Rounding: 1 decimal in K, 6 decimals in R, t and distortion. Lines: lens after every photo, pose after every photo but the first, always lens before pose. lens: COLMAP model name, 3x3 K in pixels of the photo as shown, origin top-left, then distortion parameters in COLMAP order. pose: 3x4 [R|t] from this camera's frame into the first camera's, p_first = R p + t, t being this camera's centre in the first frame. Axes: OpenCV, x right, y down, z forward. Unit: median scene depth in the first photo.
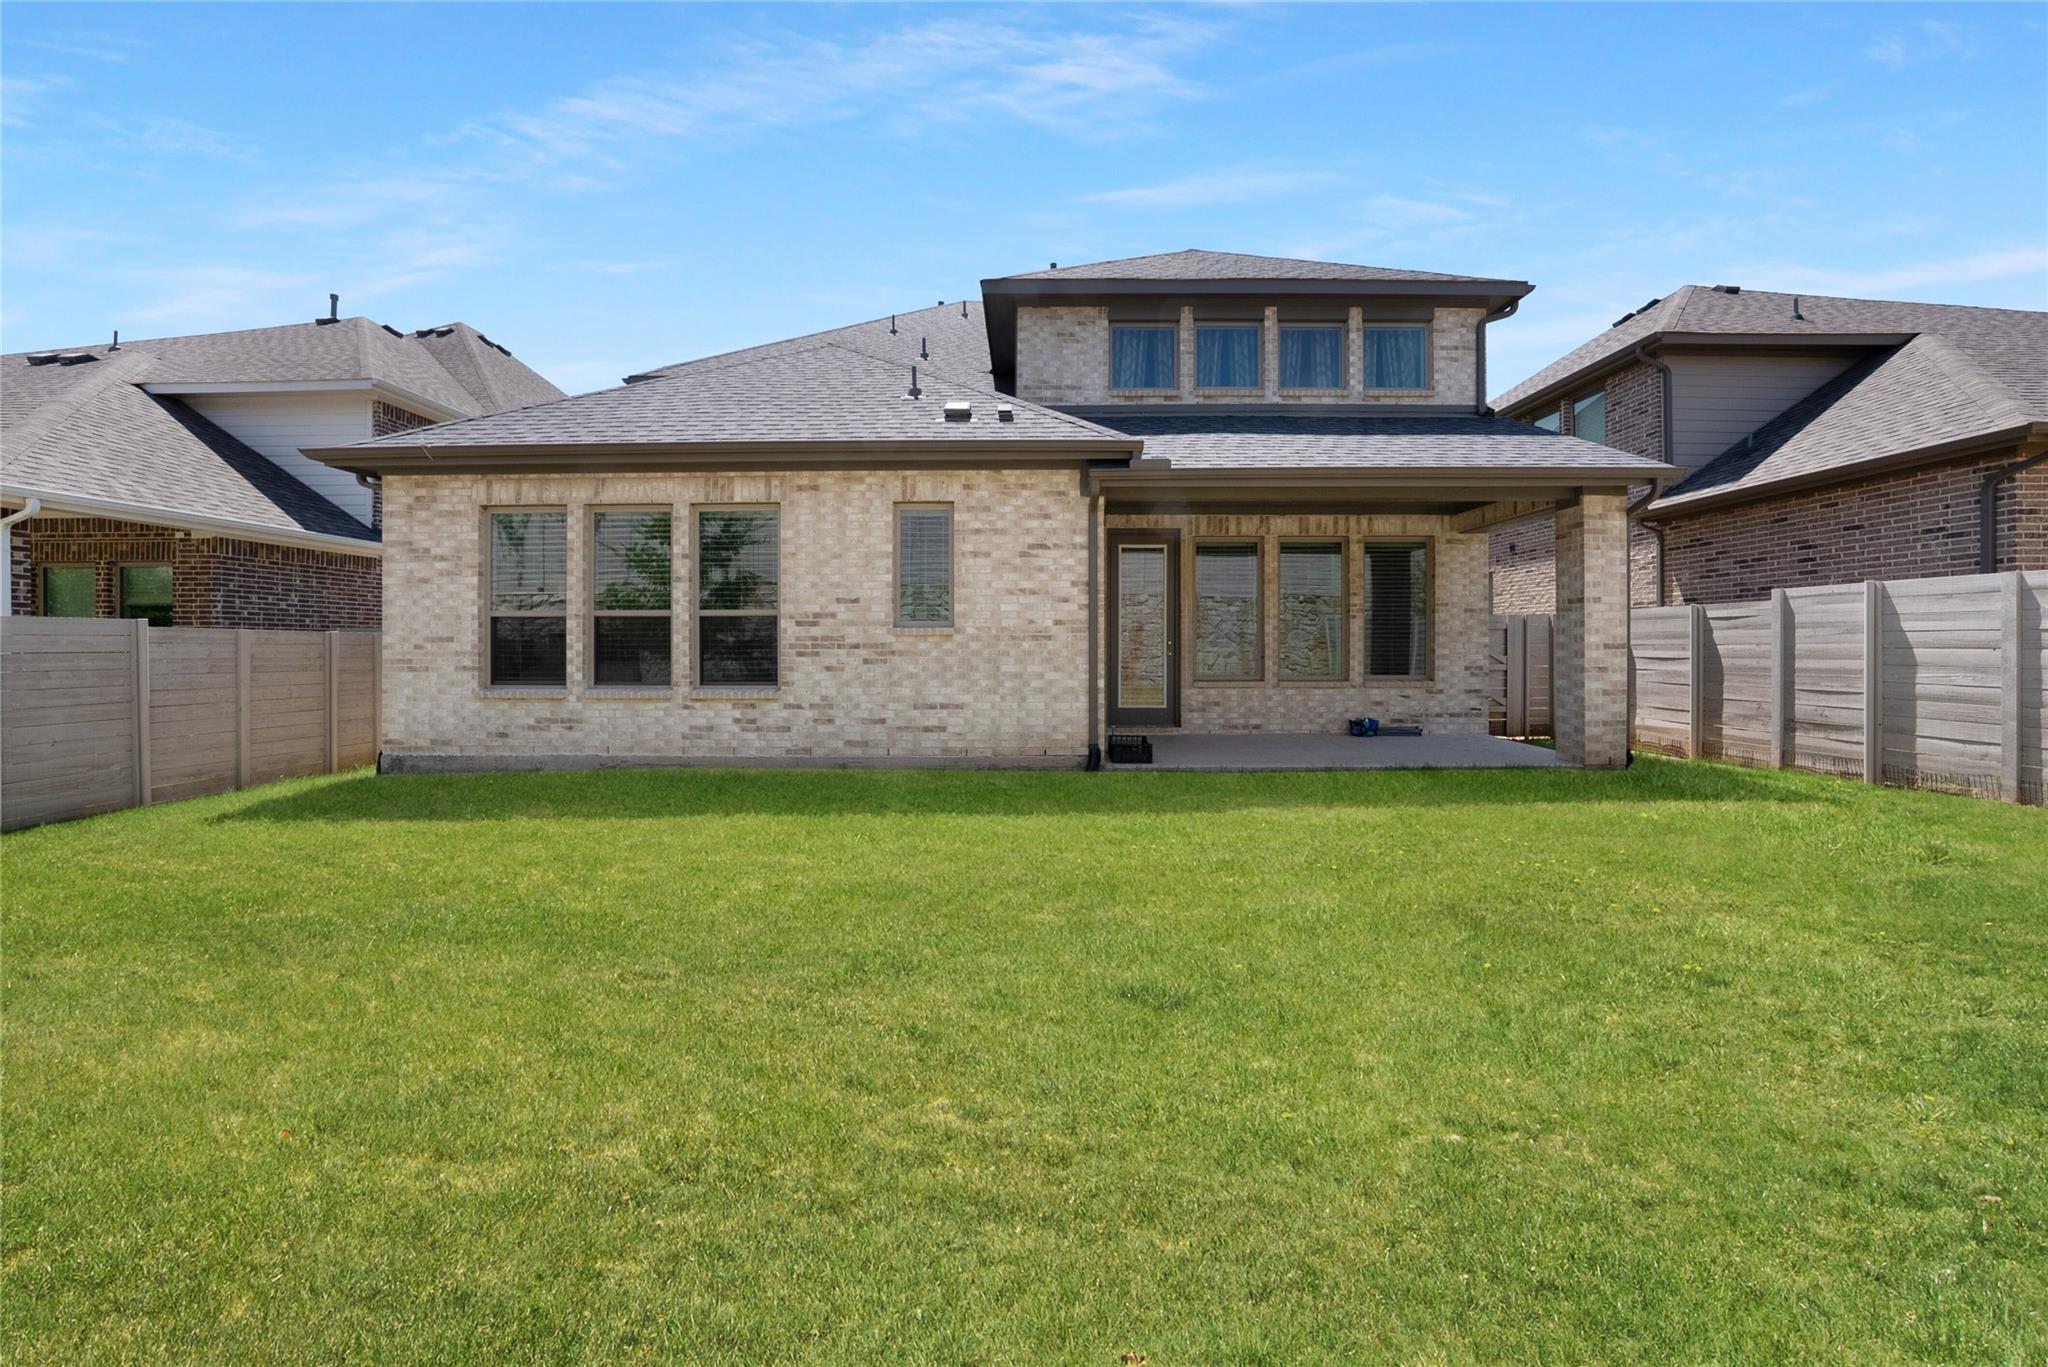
lens RADIAL K [[703.6, 0, 1027.3], [0, 703.6, 671.6], [0, 0, 1]] dist [-0.019018, 0.001537]
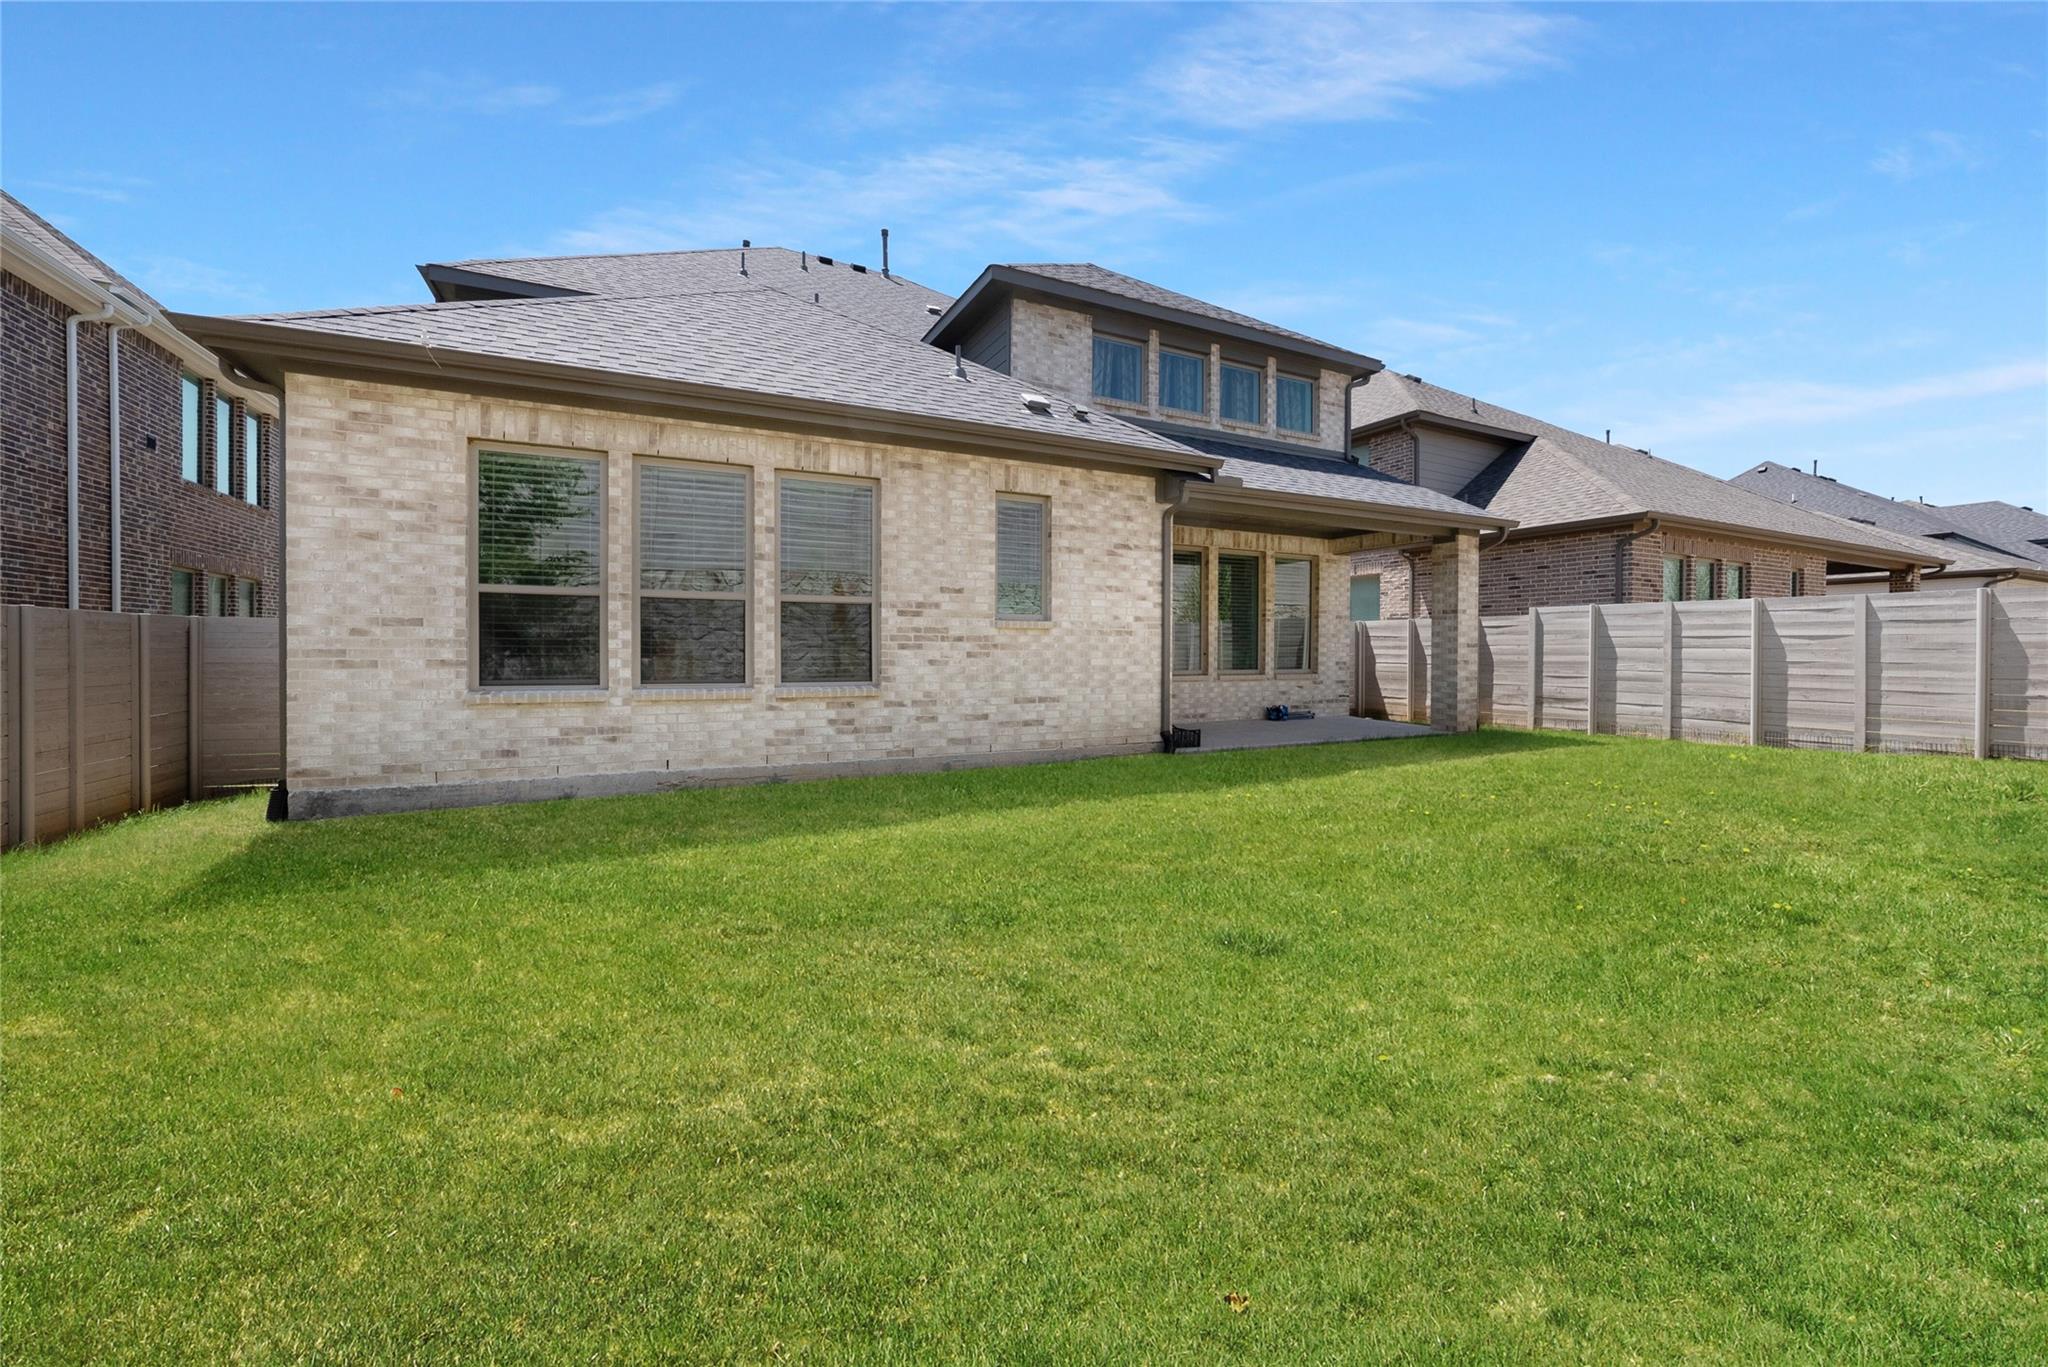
lens RADIAL K [[775.5, 0, 1017.6], [0, 775.5, 683.3], [0, 0, 1]] dist [-0.012266, 0.000280]
pose [[0.893329, -0.013416, 0.449203, -0.643017], [0.009986, 0.999900, 0.010003, 0.014396], [-0.449292, -0.004450, 0.893374, 0.028598]]
